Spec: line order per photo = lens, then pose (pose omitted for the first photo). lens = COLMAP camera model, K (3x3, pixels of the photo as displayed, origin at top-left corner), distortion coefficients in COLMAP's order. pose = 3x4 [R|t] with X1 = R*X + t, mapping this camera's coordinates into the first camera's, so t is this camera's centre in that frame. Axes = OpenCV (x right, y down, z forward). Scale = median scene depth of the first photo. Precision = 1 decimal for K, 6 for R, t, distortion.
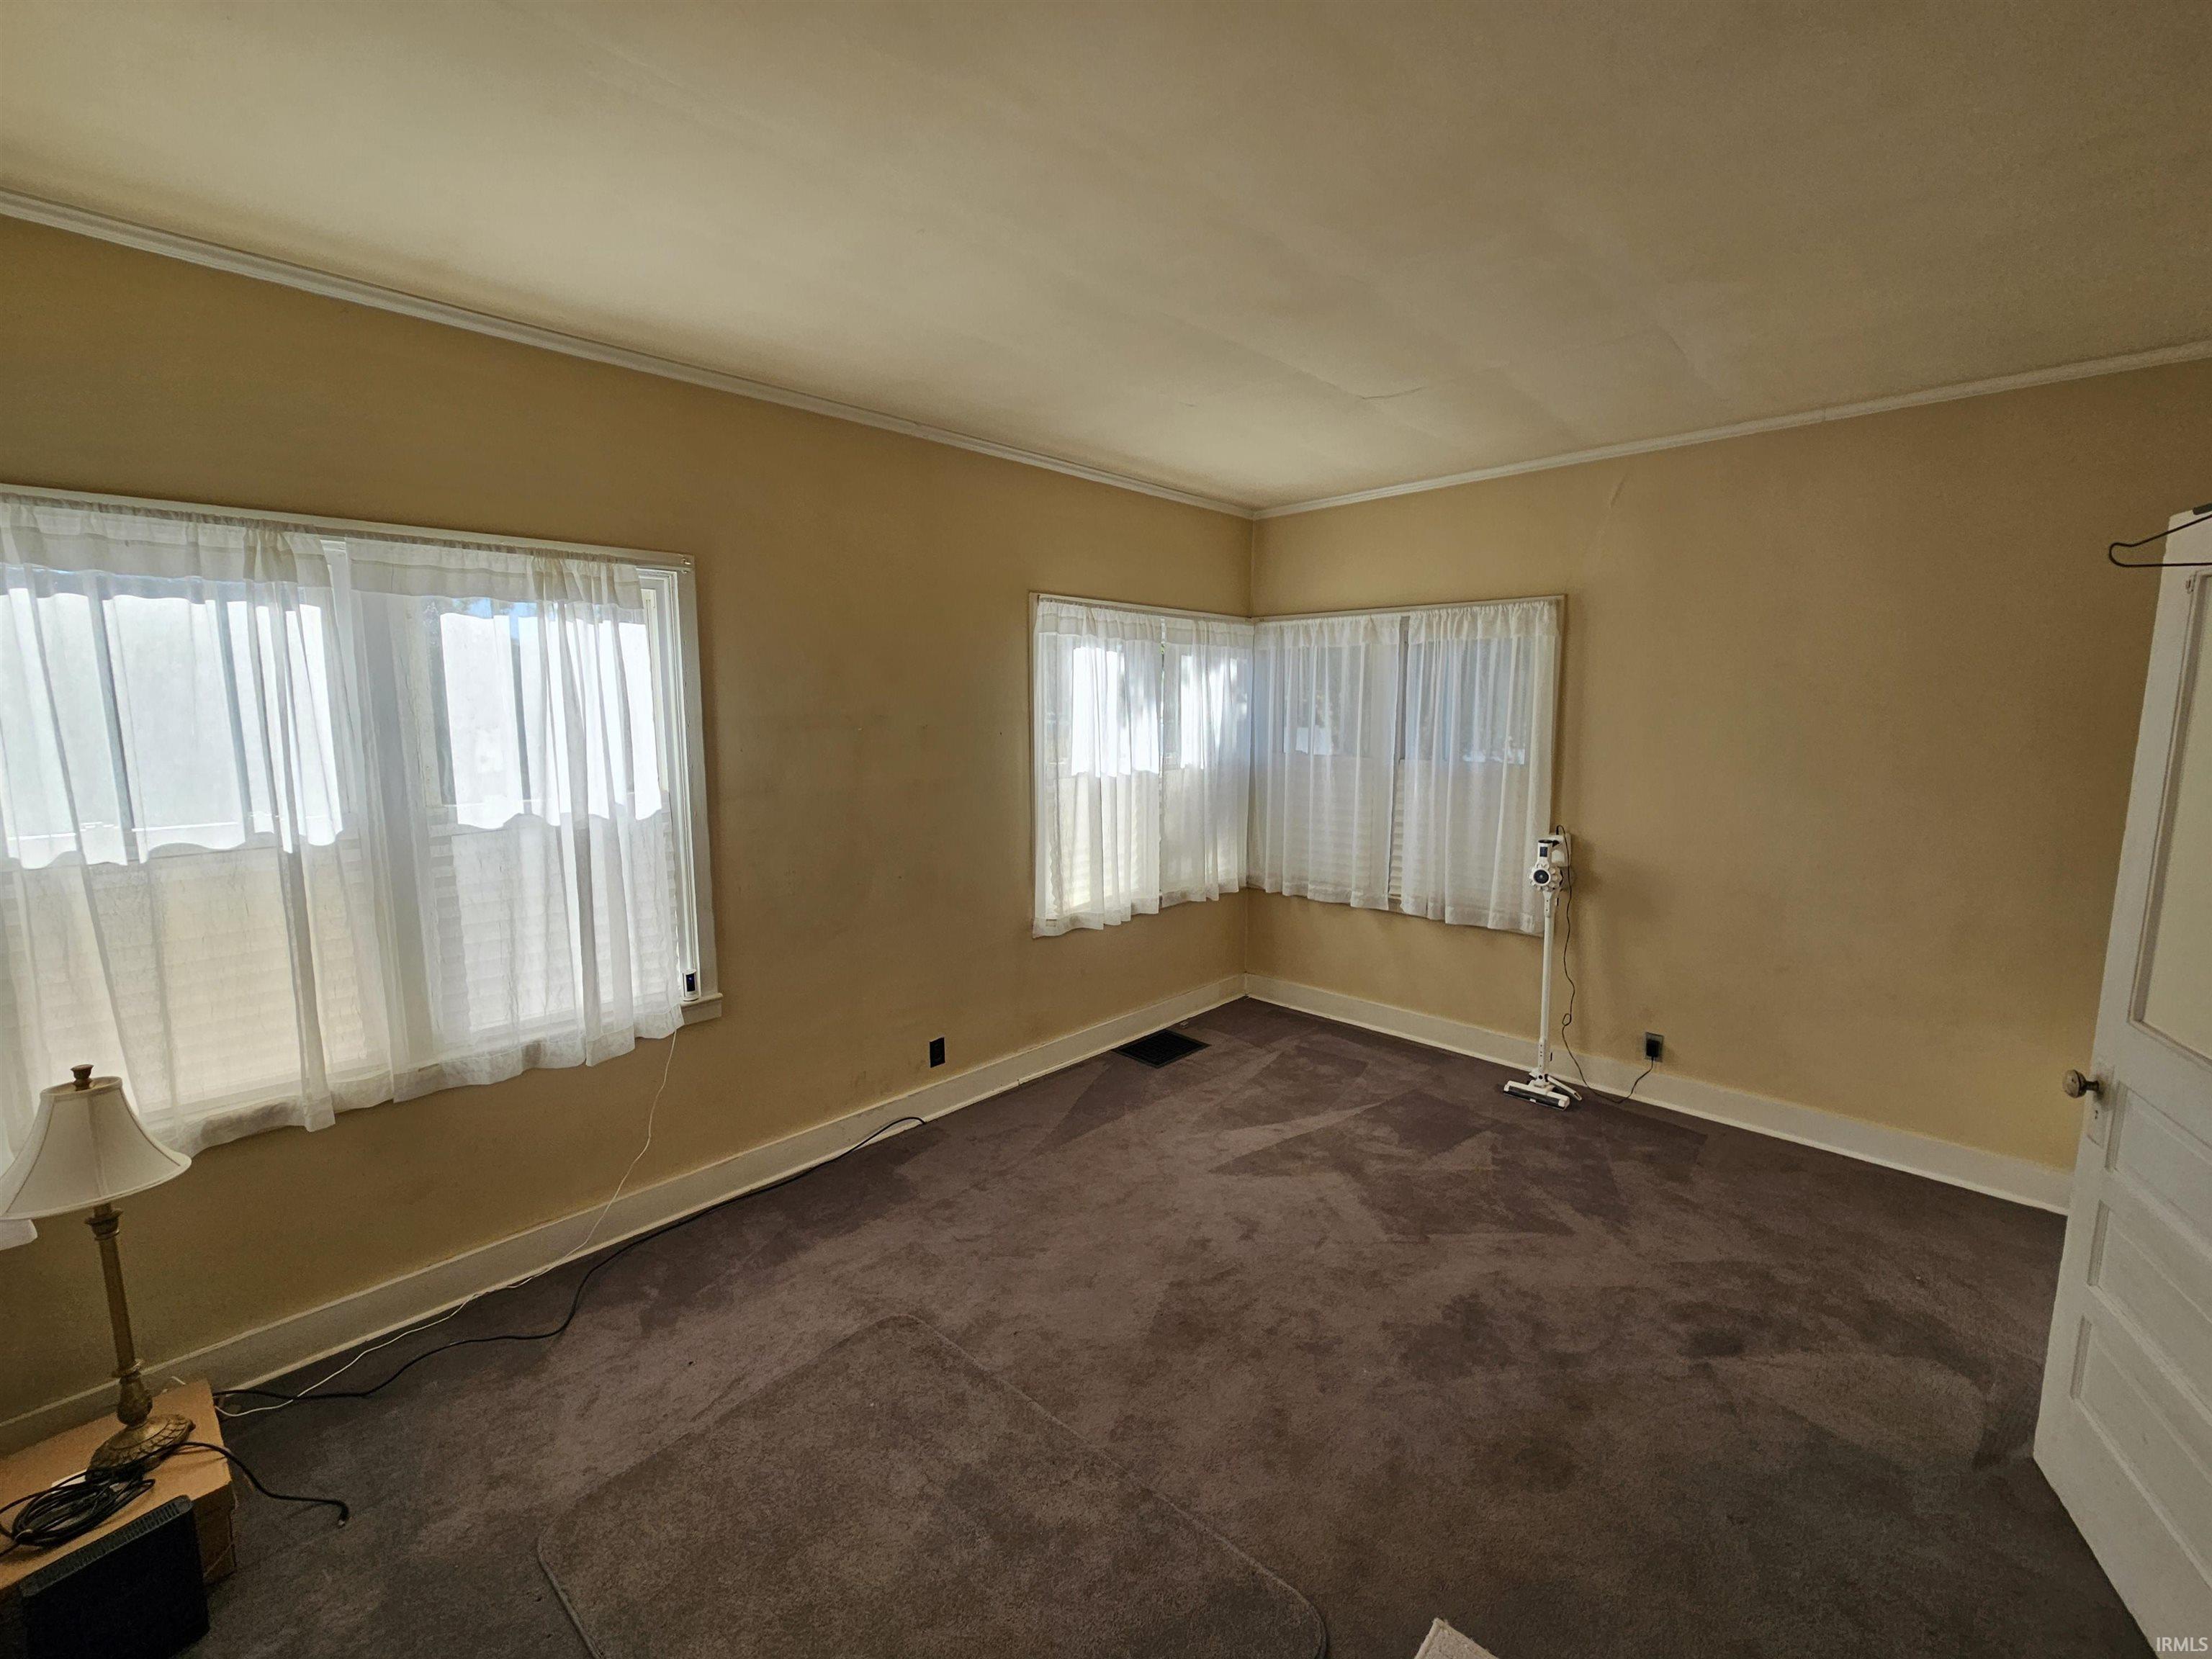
lens RADIAL K [[914.3, 0, 1110.6], [0, 914.3, 819.9], [0, 0, 1]] dist [0.003442, 0.000359]
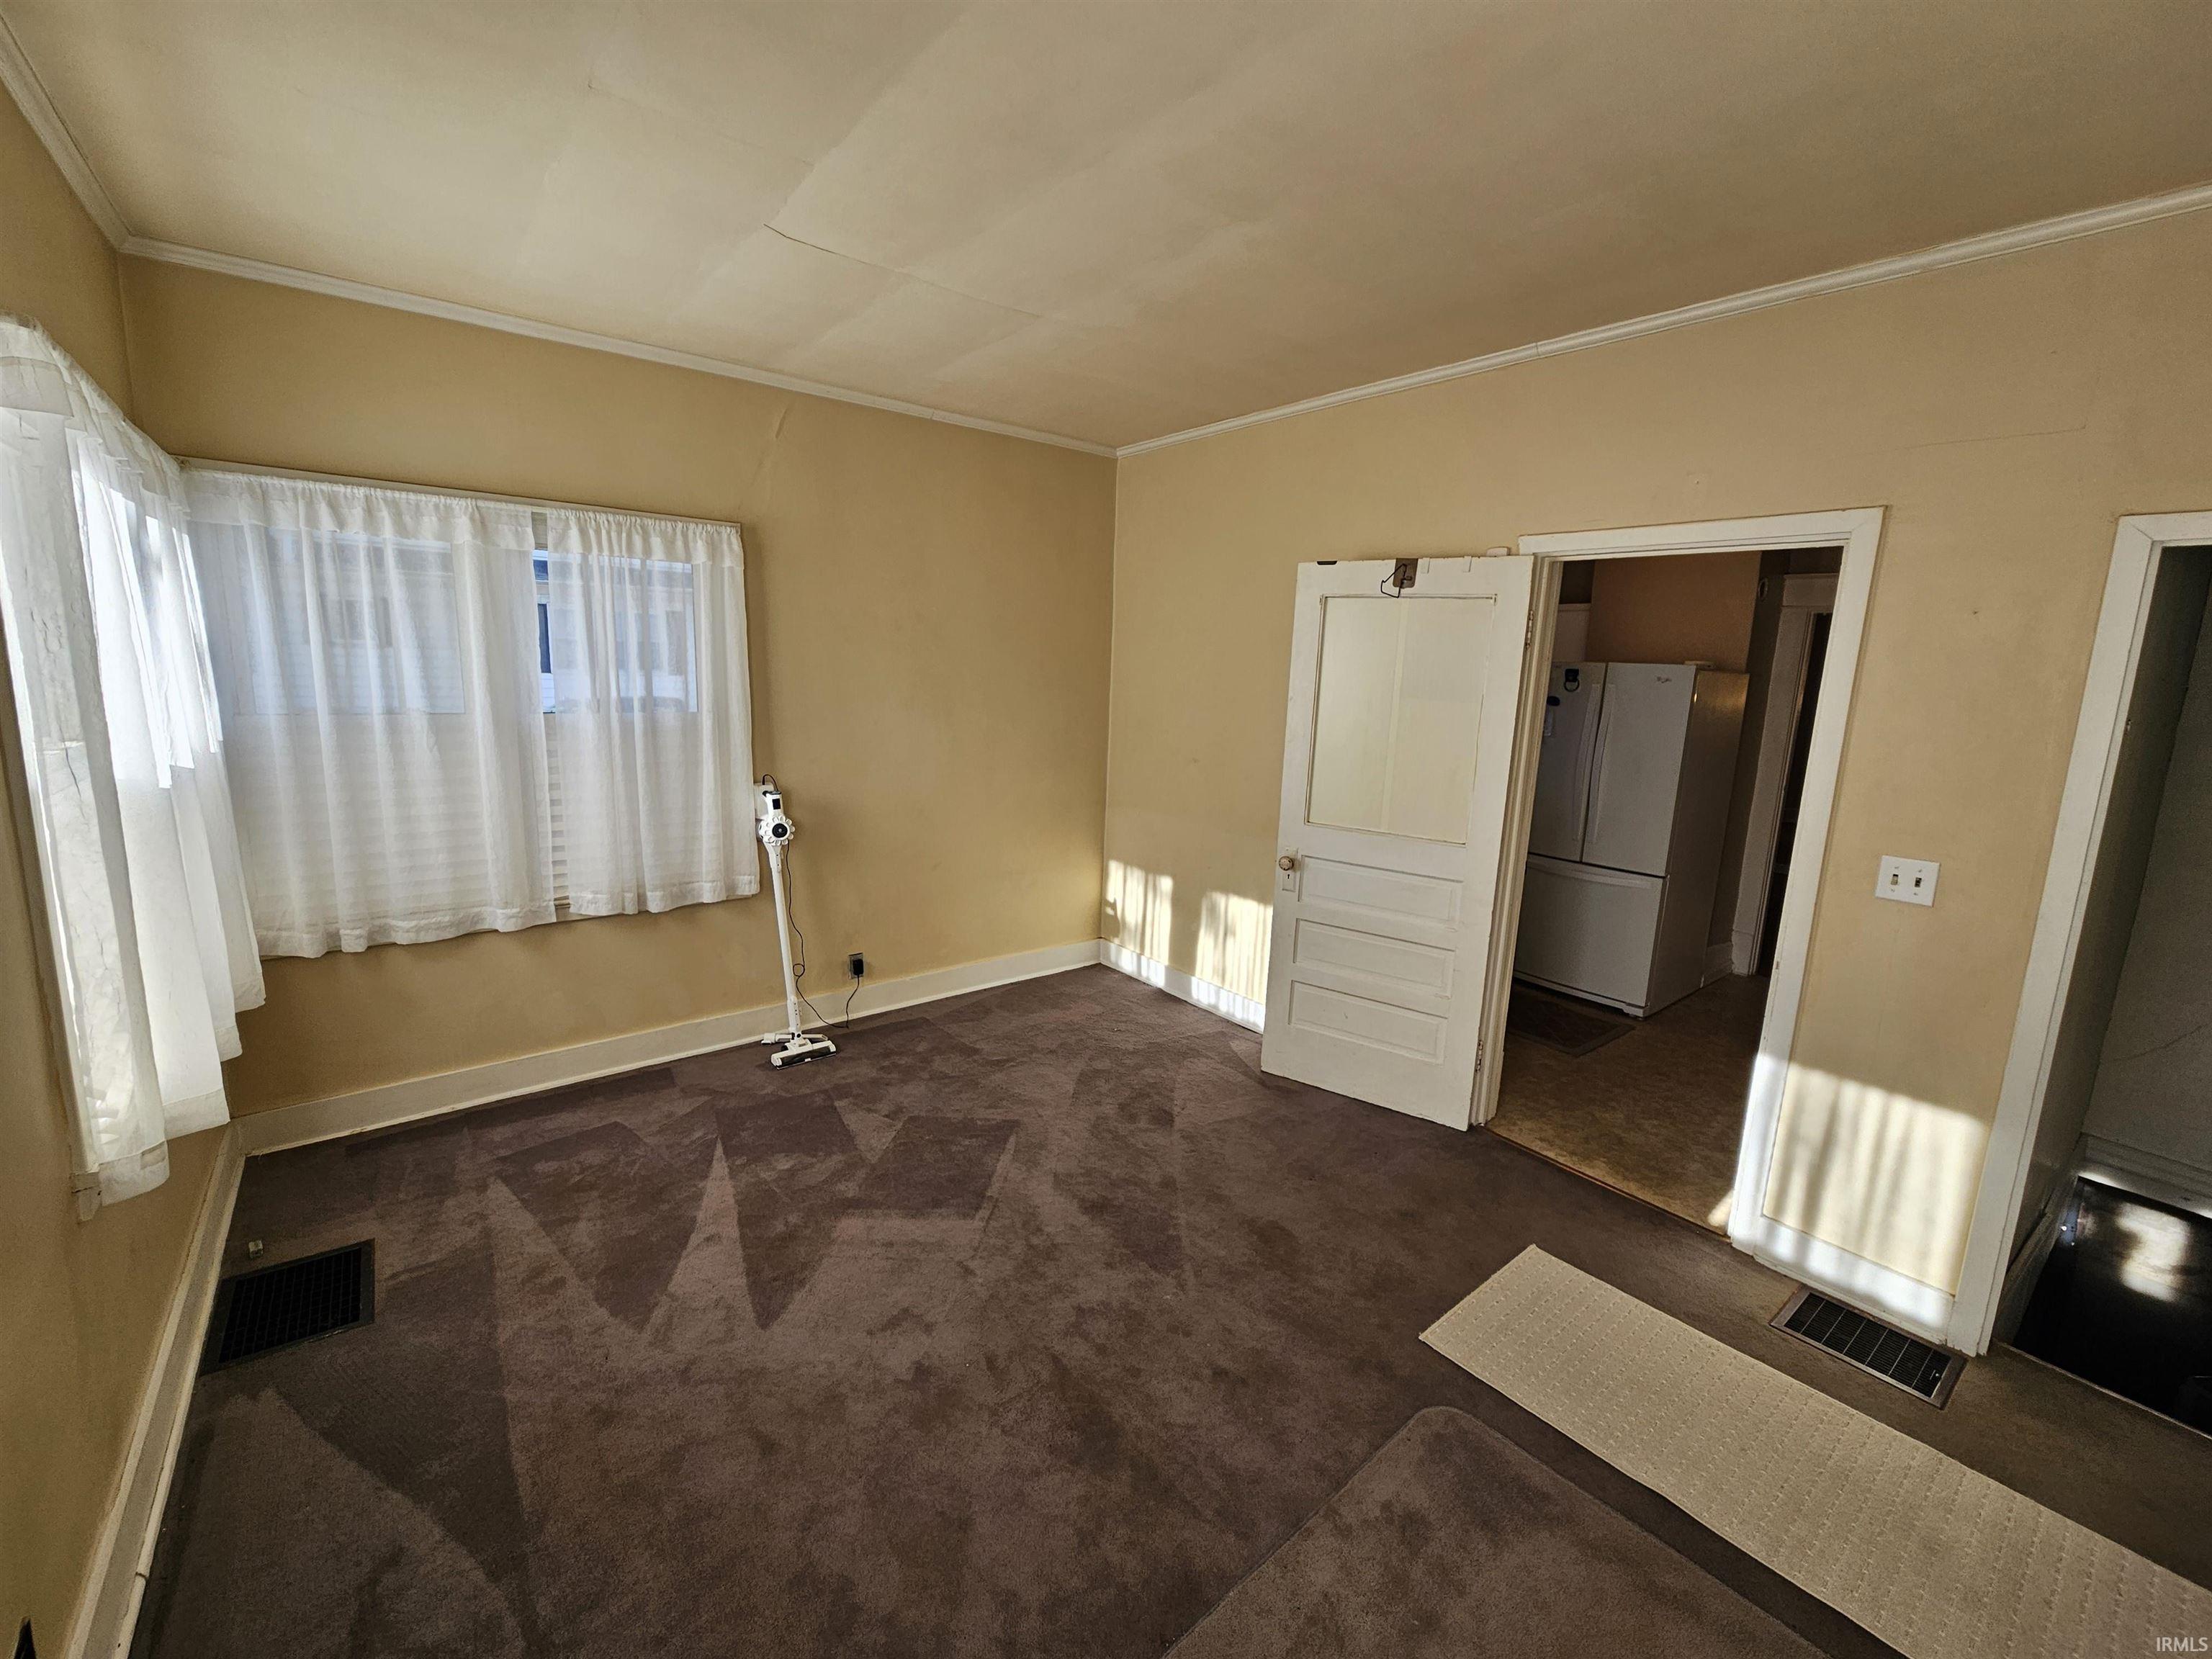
lens RADIAL K [[914.3, 0, 1110.6], [0, 914.3, 819.9], [0, 0, 1]] dist [0.003442, 0.000359]
pose [[0.131082, -0.164255, 0.977669, -0.402708], [0.095512, 0.983684, 0.152460, -0.059708], [-0.986760, 0.073395, 0.144632, 0.531913]]
